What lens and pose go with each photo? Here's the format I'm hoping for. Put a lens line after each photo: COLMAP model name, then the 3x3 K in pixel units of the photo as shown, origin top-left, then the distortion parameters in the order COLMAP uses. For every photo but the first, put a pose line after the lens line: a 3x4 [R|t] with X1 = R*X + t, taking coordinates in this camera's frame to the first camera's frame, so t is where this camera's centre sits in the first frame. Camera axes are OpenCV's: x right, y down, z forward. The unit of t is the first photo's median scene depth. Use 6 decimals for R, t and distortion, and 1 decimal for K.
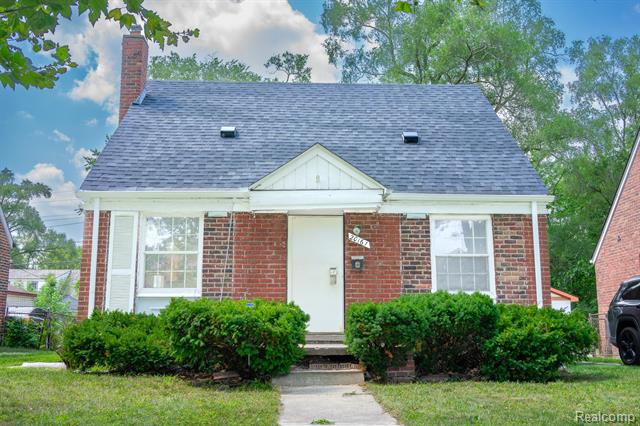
lens RADIAL K [[666.2, 0, 320.0], [0, 666.2, 212.9], [0, 0, 1]] dist [0.000492, 0.000000]
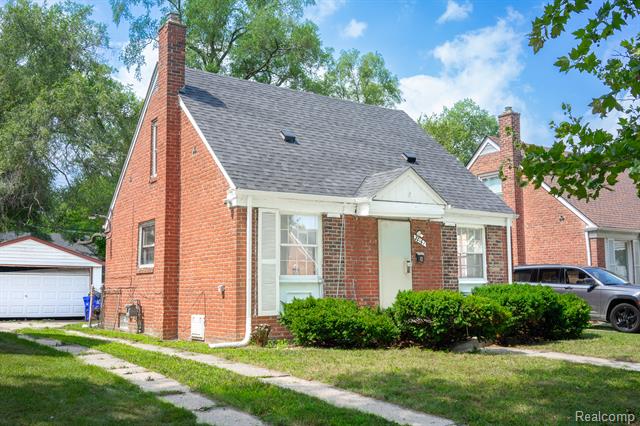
lens RADIAL K [[666.2, 0, 319.3], [0, 666.2, 212.5], [0, 0, 1]] dist [0.000492, 0.000000]
pose [[0.841447, 0.056829, 0.537343, -0.835974], [-0.092311, 0.994953, 0.039327, -0.049185], [-0.532397, -0.082694, 0.842446, -0.018261]]
